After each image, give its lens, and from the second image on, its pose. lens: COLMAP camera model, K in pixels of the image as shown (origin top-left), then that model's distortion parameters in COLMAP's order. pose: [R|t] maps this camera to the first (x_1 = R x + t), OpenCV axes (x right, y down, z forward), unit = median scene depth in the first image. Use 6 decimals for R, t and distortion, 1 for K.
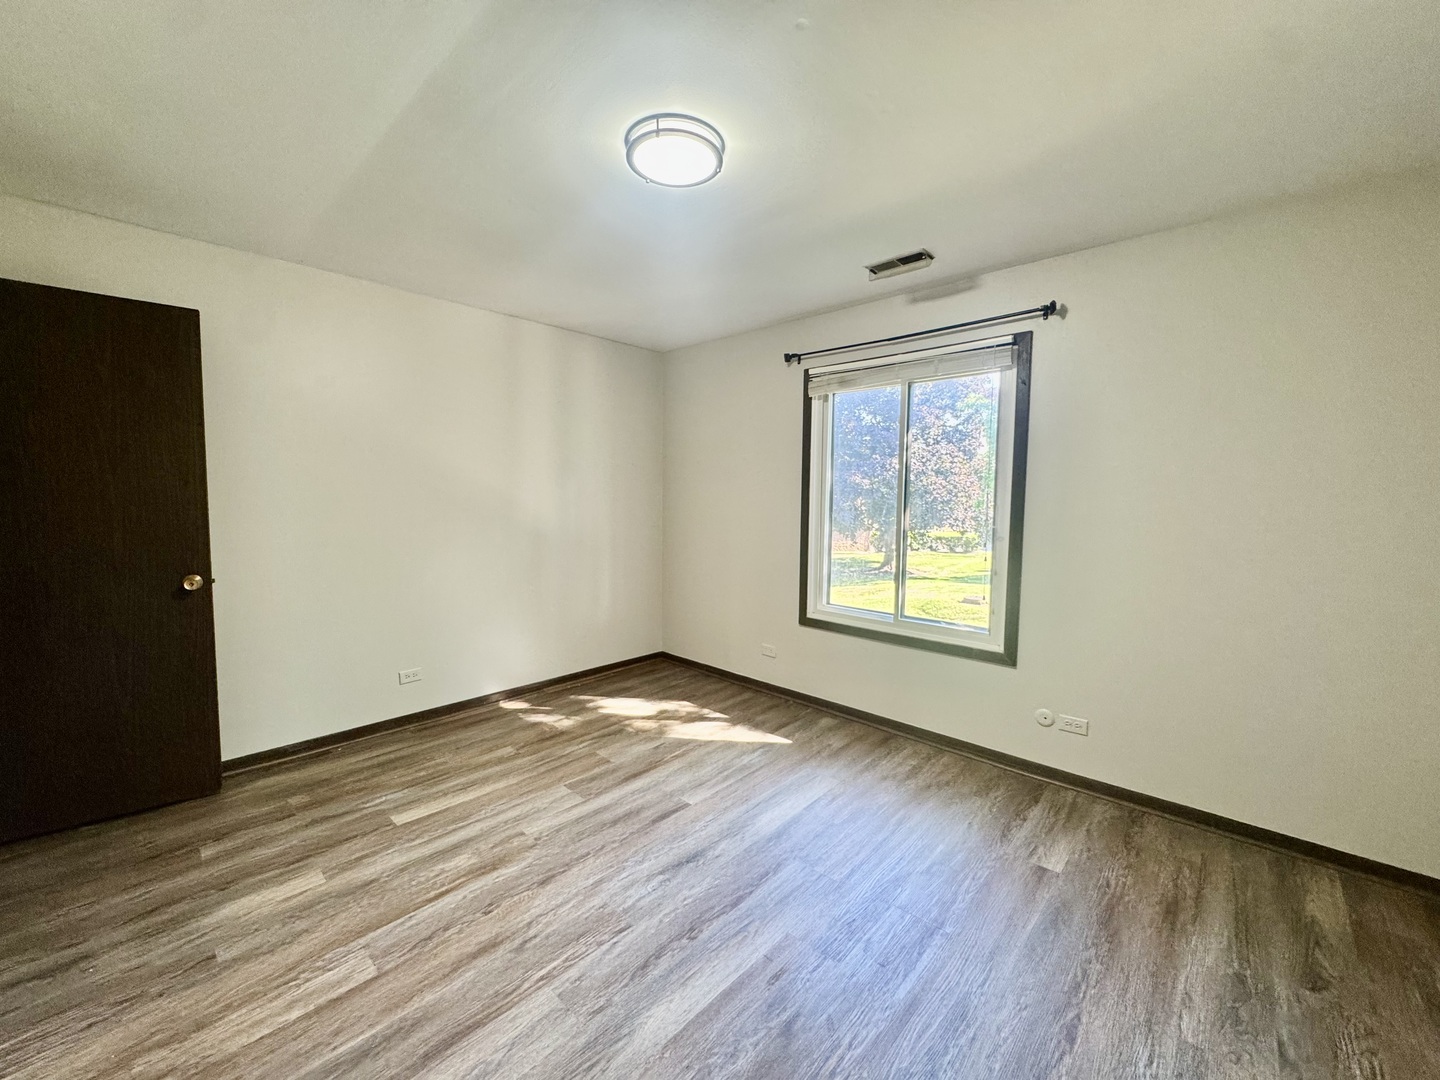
lens RADIAL K [[578.5, 0, 718.7], [0, 578.5, 539.0], [0, 0, 1]] dist [-0.001481, -0.000582]
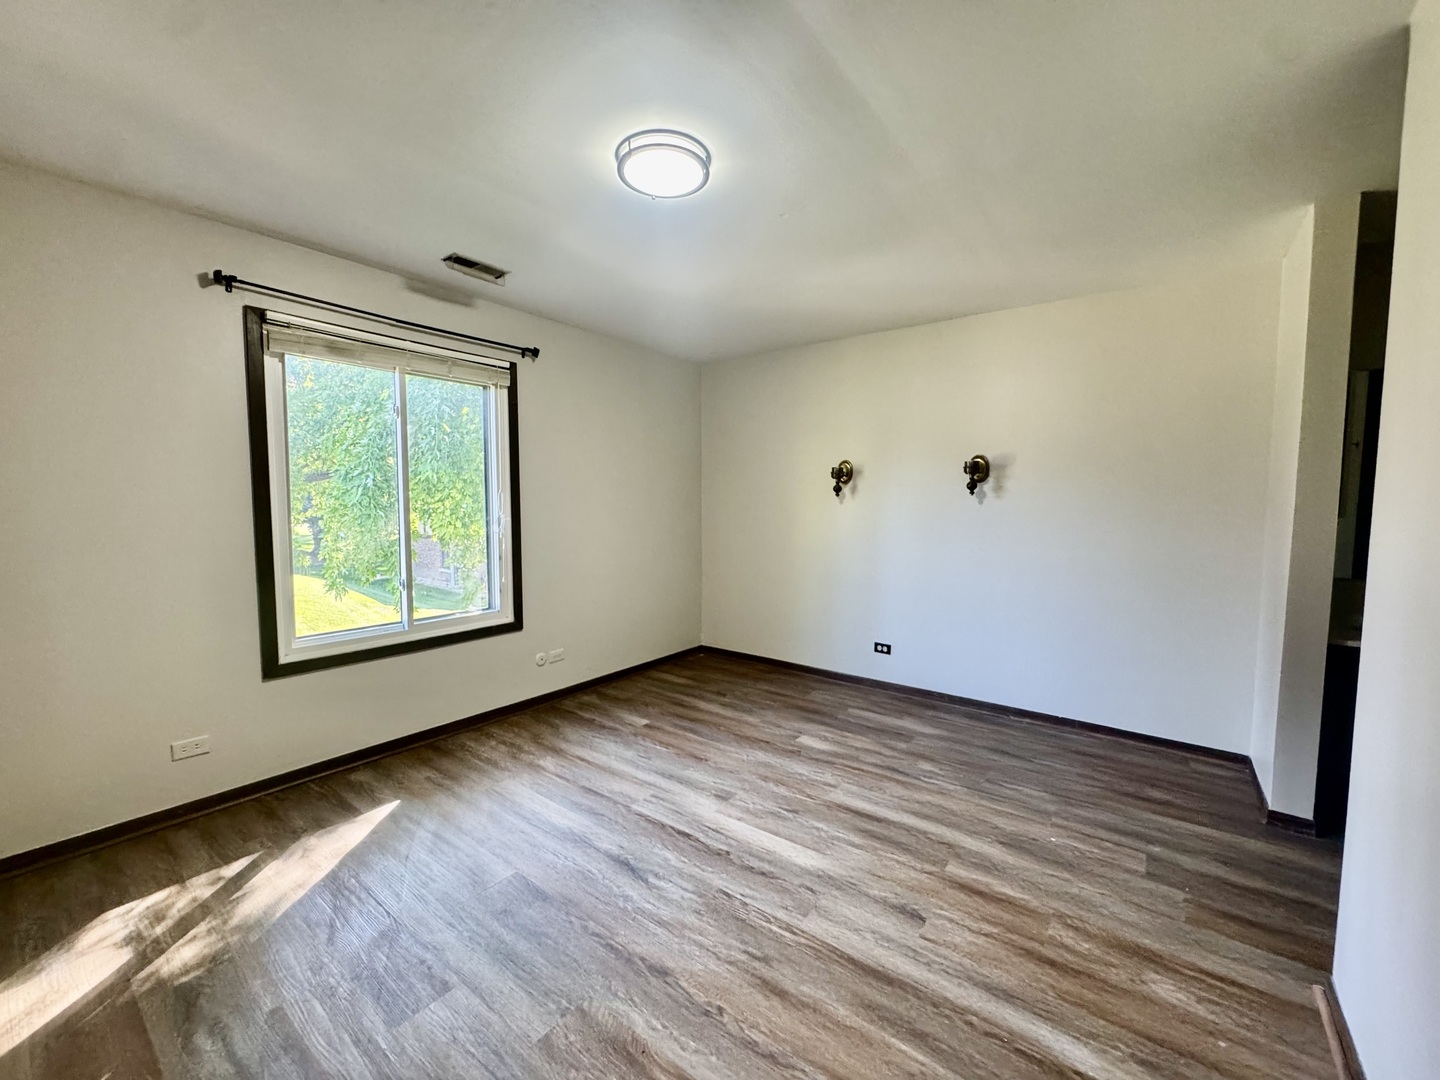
lens RADIAL K [[578.5, 0, 718.7], [0, 578.5, 539.0], [0, 0, 1]] dist [-0.001481, -0.000582]
pose [[-0.103182, -0.076626, 0.991707, -0.915333], [0.069812, 0.994012, 0.084068, -0.059719], [-0.992210, 0.077907, -0.097215, 0.820253]]
